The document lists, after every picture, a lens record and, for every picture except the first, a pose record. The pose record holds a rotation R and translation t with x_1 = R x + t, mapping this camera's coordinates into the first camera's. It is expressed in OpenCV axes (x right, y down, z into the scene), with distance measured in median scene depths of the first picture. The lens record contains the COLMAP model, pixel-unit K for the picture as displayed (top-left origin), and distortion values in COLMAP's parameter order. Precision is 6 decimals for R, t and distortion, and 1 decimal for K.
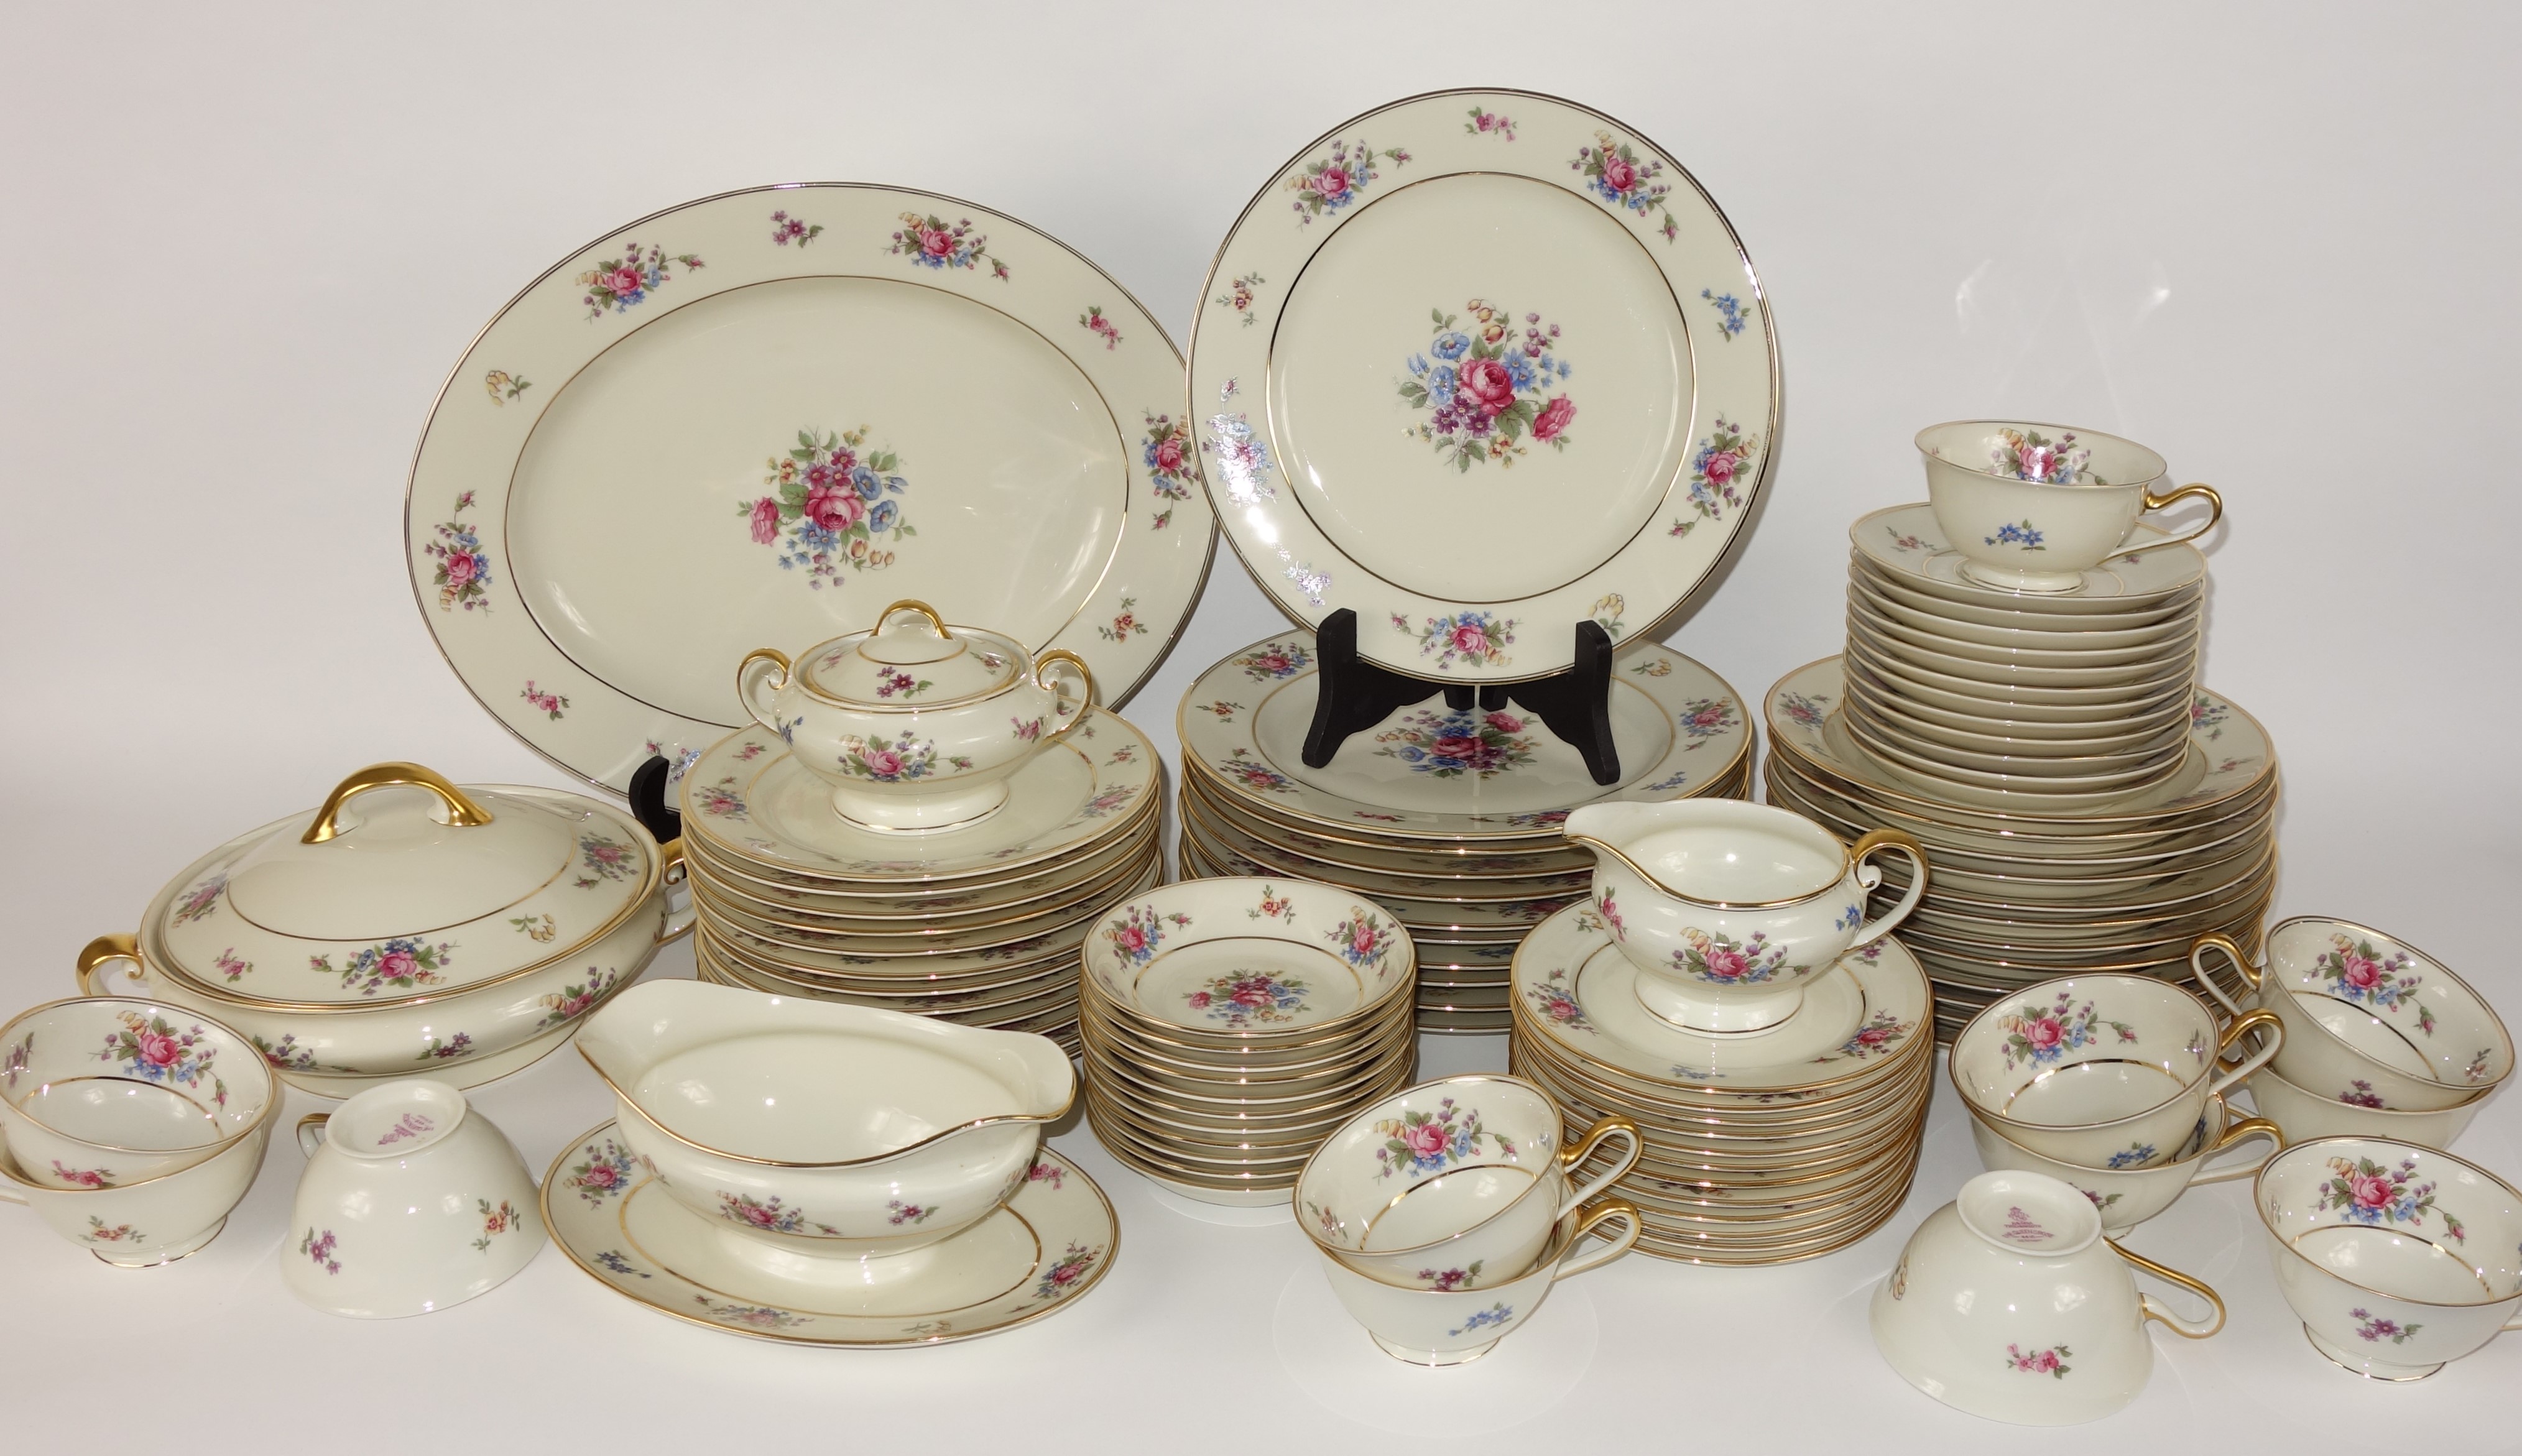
lens RADIAL K [[2699.0, 0, 1308.8], [0, 2699.0, 681.9], [0, 0, 1]] dist [0.024986, 0.000000]
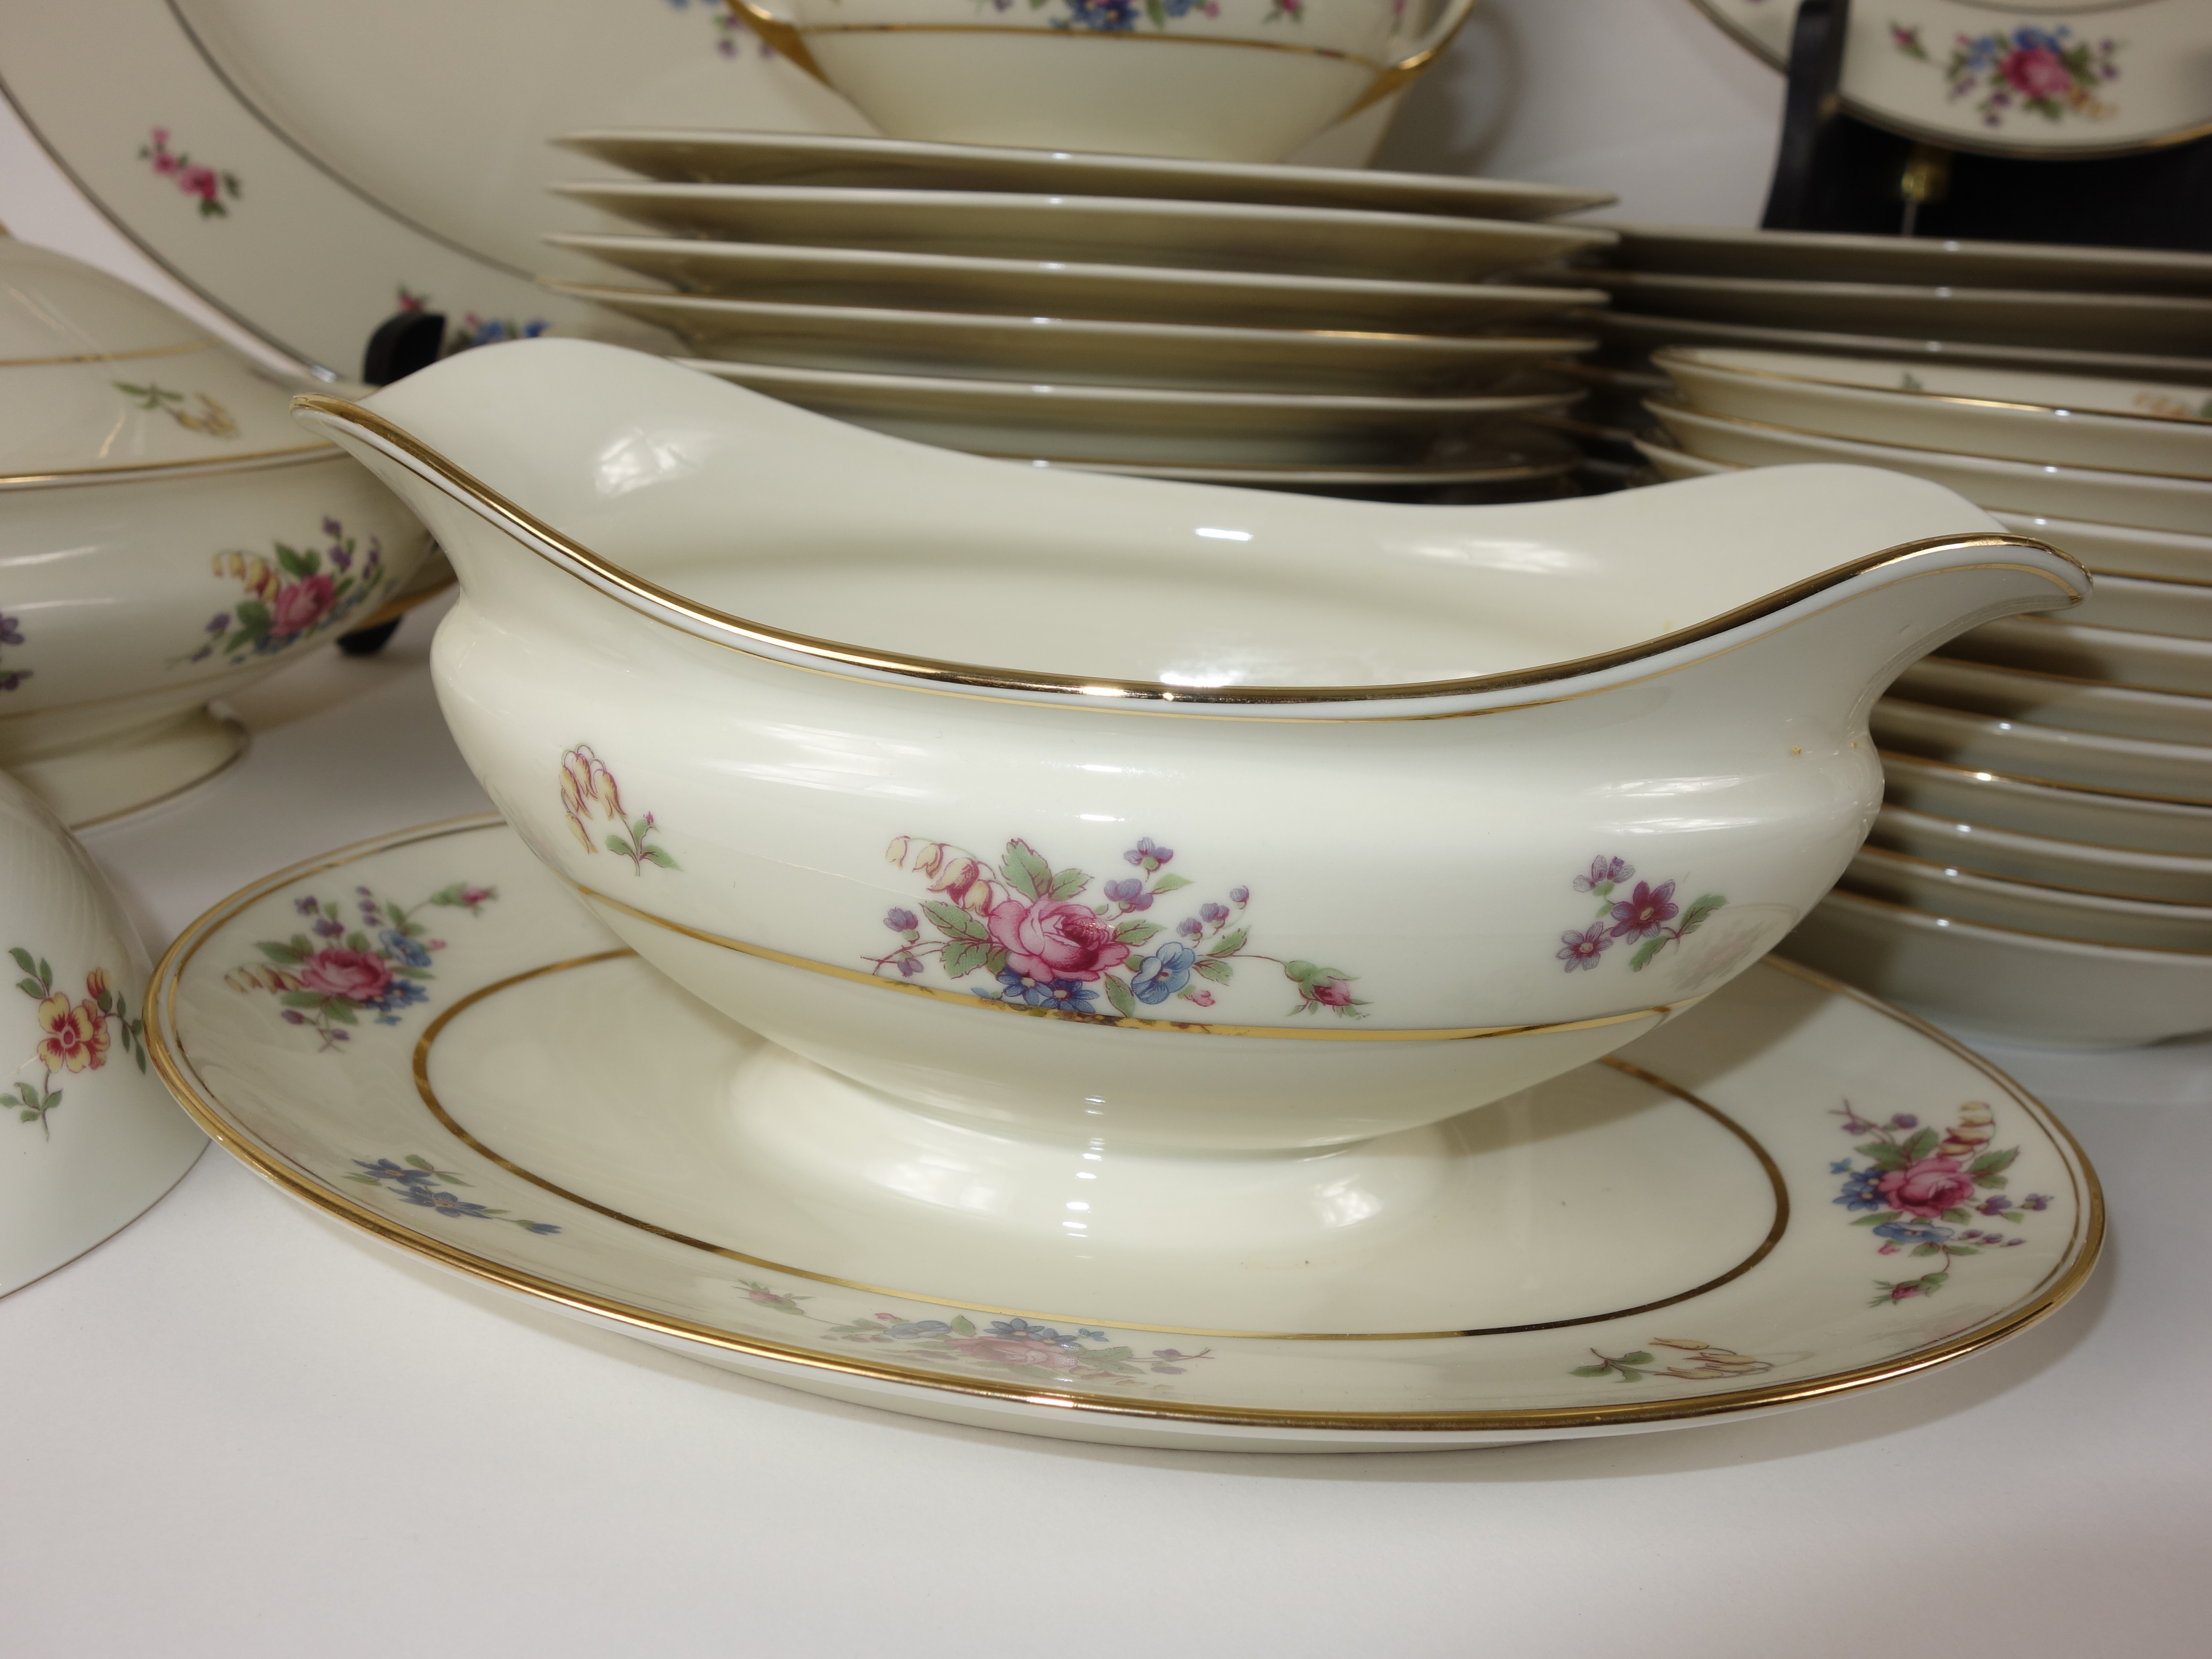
lens RADIAL K [[1942.1, 0, 1108.1], [0, 1942.1, 817.6], [0, 0, 1]] dist [0.013870, -0.023320]
pose [[0.984261, 0.010929, 0.176381, -0.188562], [0.004867, 0.996031, -0.088876, 0.165141], [-0.176653, 0.088336, 0.980301, 0.666667]]
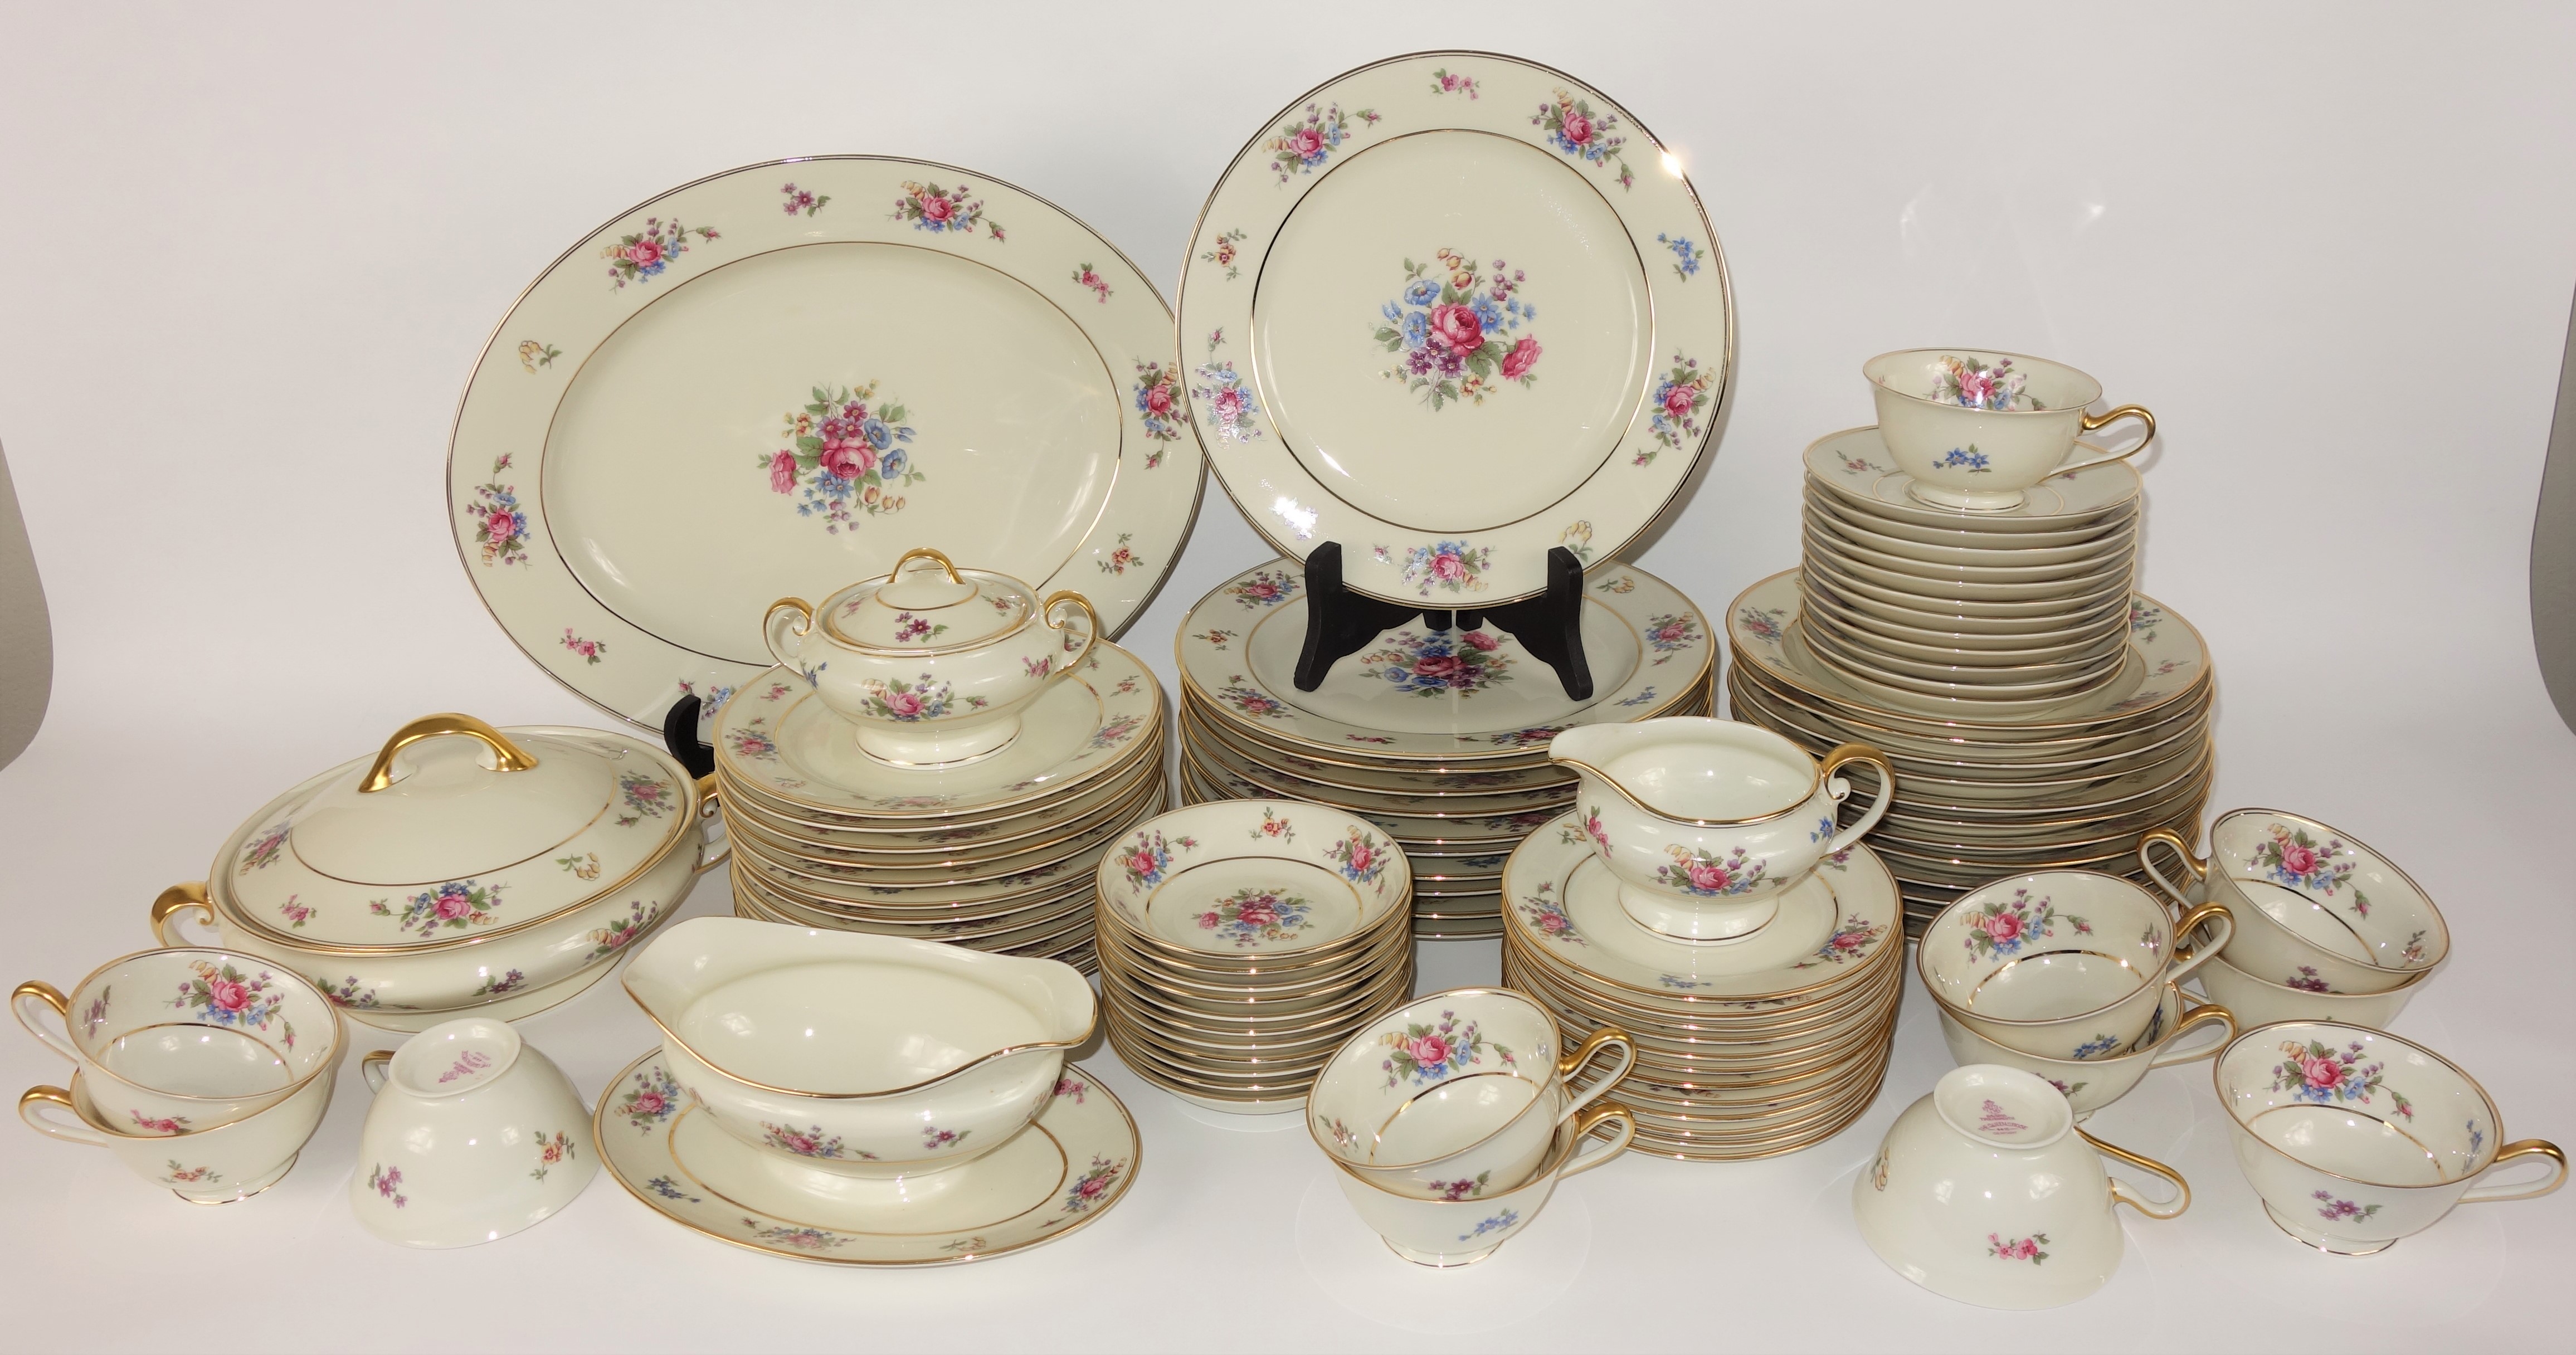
lens RADIAL K [[2415.6, 0, 1265.1], [0, 2415.6, 567.3], [0, 0, 1]] dist [0.023581, 0.000000]
pose [[0.999580, -0.028976, 0.001050, -0.013484], [0.028972, 0.999574, 0.003524, -0.021070], [-0.001151, -0.003492, 0.999993, 0.044889]]
